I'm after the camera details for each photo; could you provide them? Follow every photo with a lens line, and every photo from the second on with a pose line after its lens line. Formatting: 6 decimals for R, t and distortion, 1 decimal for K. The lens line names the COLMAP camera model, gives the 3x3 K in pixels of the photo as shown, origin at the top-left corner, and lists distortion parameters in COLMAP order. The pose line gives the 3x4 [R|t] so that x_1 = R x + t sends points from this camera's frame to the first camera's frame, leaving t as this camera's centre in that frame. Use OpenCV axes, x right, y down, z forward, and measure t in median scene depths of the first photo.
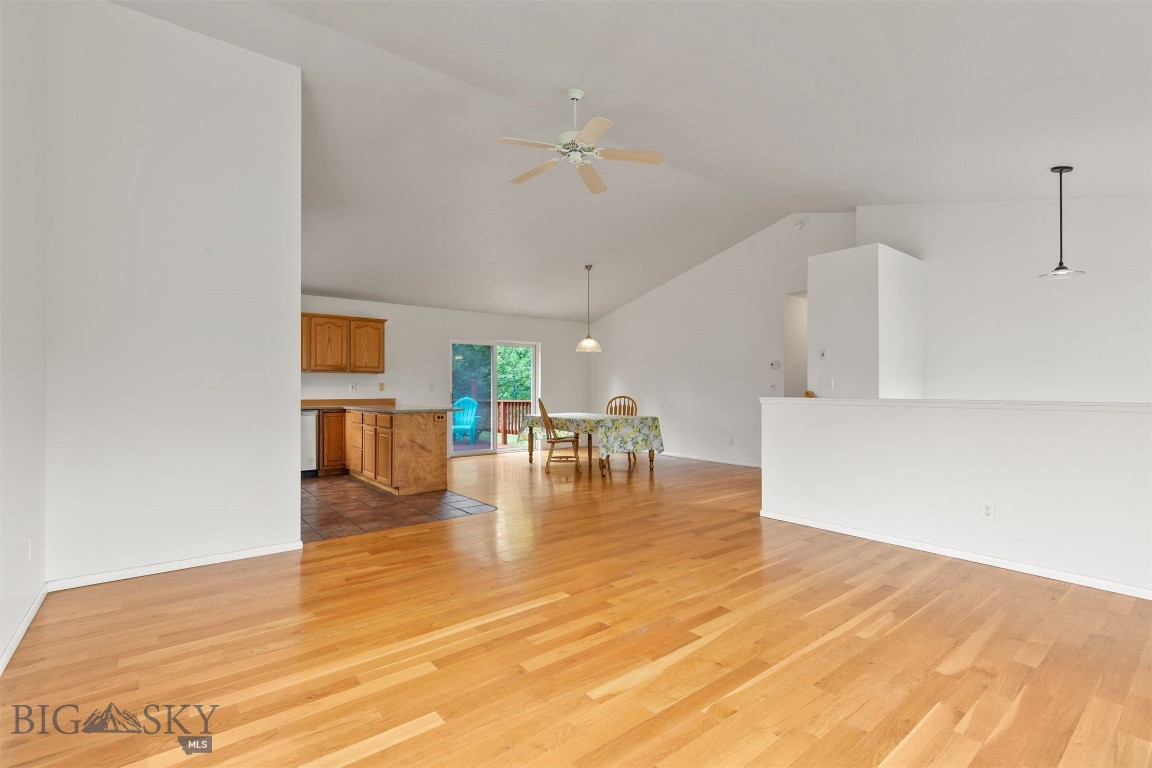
lens RADIAL K [[522.4, 0, 579.9], [0, 522.4, 386.8], [0, 0, 1]] dist [0.011915, -0.001974]
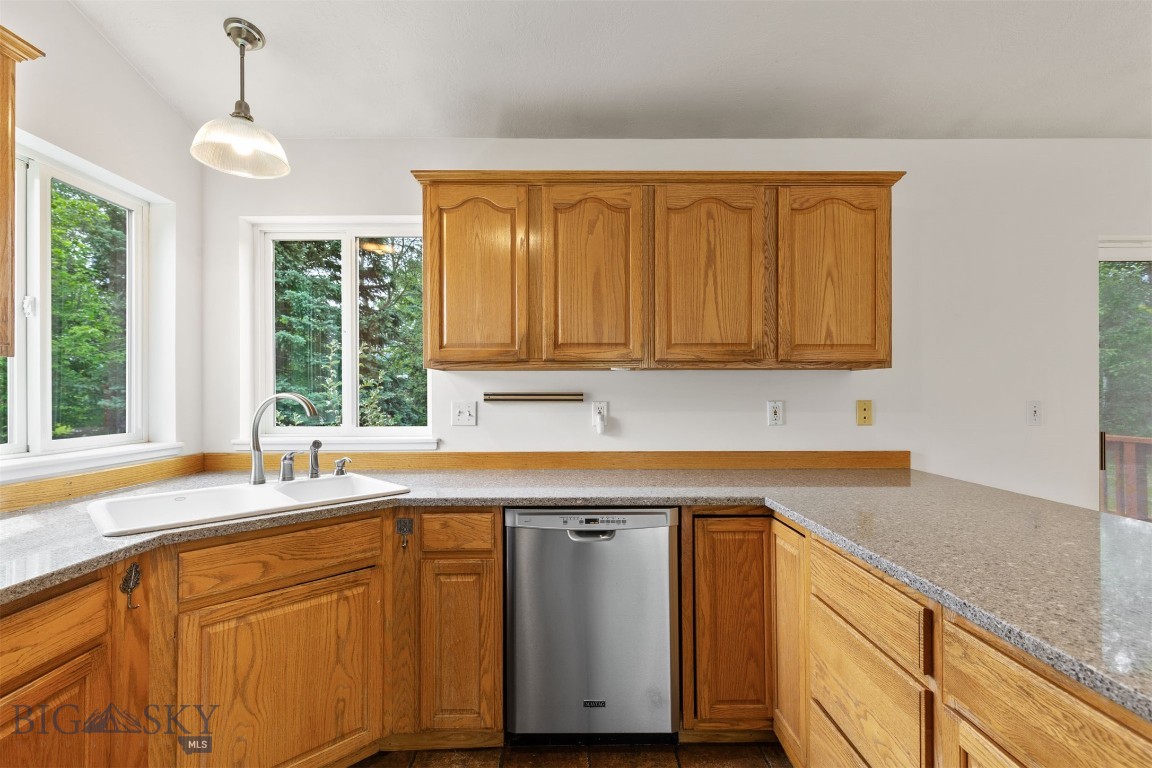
lens RADIAL K [[522.4, 0, 573.4], [0, 522.4, 388.8], [0, 0, 1]] dist [0.011915, -0.001974]
pose [[0.783084, -0.006991, -0.621877, -0.568514], [0.007592, 0.999970, -0.001682, -0.025789], [0.621870, -0.003404, 0.783113, 1.152925]]
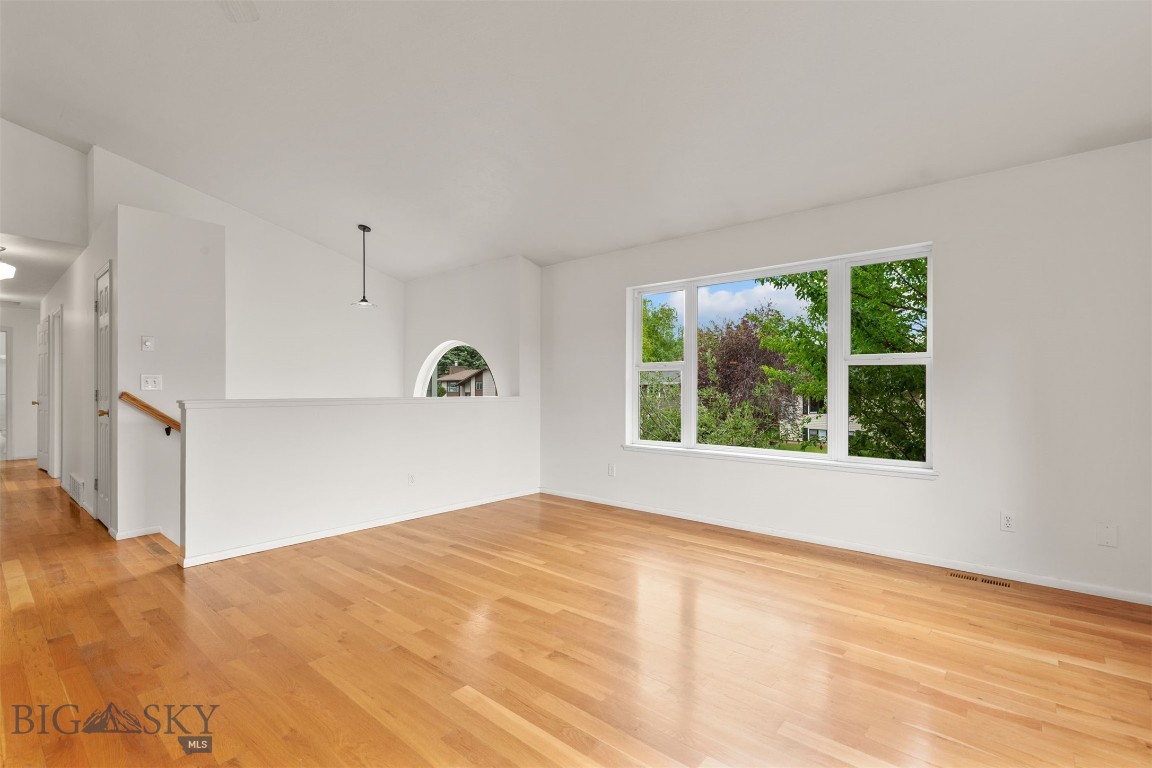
lens RADIAL K [[522.4, 0, 575.8], [0, 522.4, 389.2], [0, 0, 1]] dist [0.011915, -0.001974]
pose [[-0.185504, -0.002070, 0.982641, -0.474325], [-0.004461, 0.999989, 0.001264, 0.001094], [-0.982633, -0.004149, -0.185511, 0.639908]]
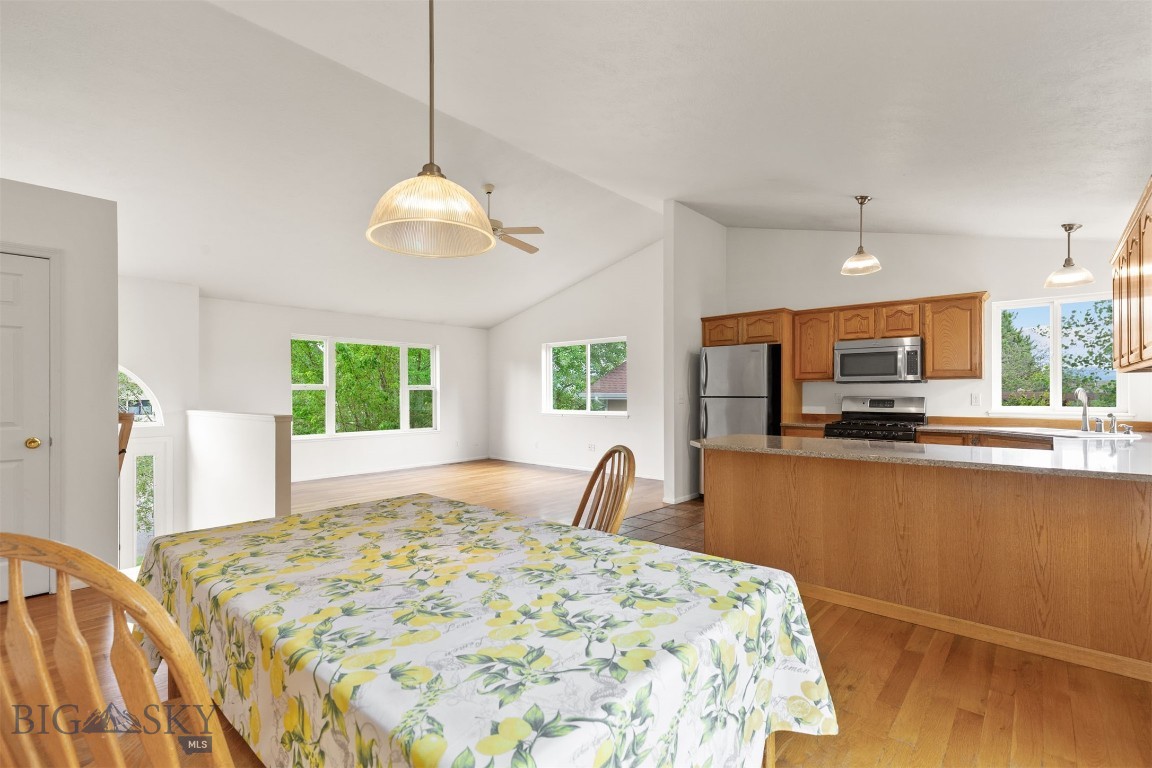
lens RADIAL K [[522.4, 0, 574.3], [0, 522.4, 388.6], [0, 0, 1]] dist [0.011915, -0.001974]
pose [[-0.986037, 0.000597, -0.166524, 0.002090], [0.002903, 0.999903, -0.013605, -0.014026], [0.166500, -0.013898, -0.985944, 2.112167]]
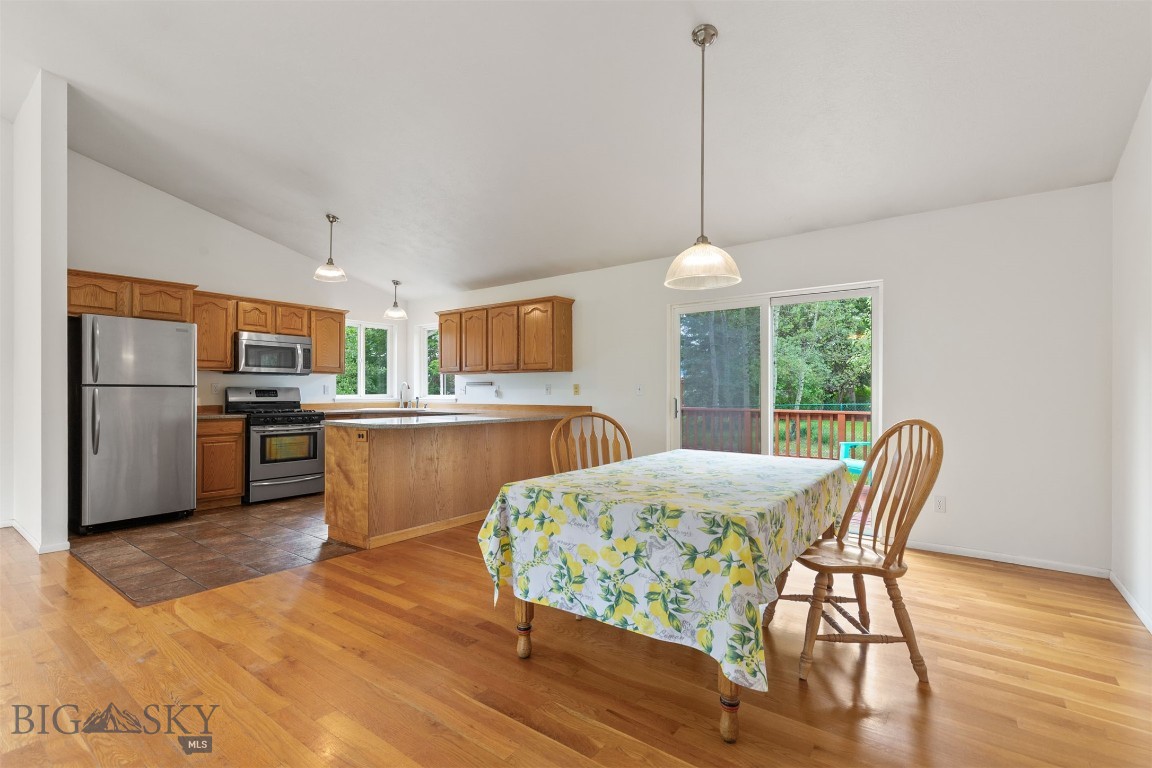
lens RADIAL K [[522.4, 0, 572.4], [0, 522.4, 388.2], [0, 0, 1]] dist [0.011915, -0.001974]
pose [[0.243237, -0.007635, -0.969937, 0.572999], [0.005085, 0.999965, -0.006596, 0.005678], [0.969954, -0.003328, 0.243267, 1.450363]]
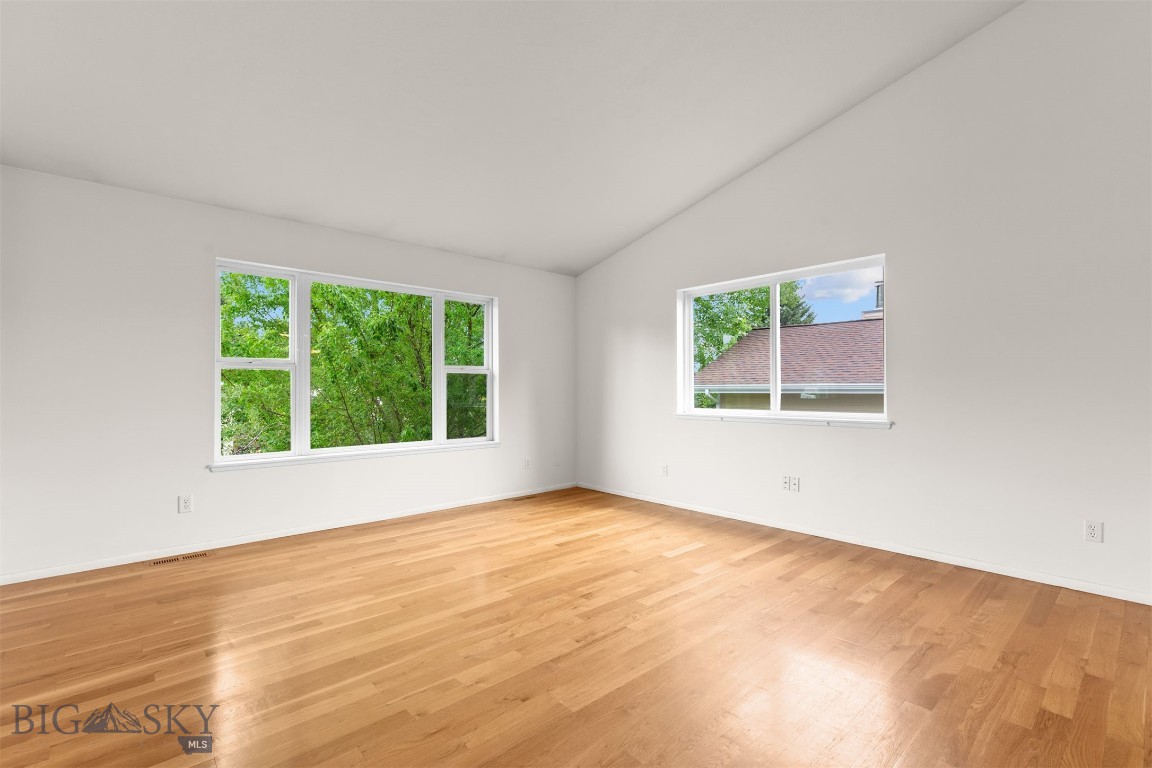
lens RADIAL K [[522.4, 0, 577.2], [0, 522.4, 382.1], [0, 0, 1]] dist [0.011915, -0.001974]
pose [[-0.997936, 0.000158, -0.064210, 0.077657], [0.001401, 0.999812, -0.019324, 0.005695], [0.064195, -0.019374, -0.997749, 1.213950]]
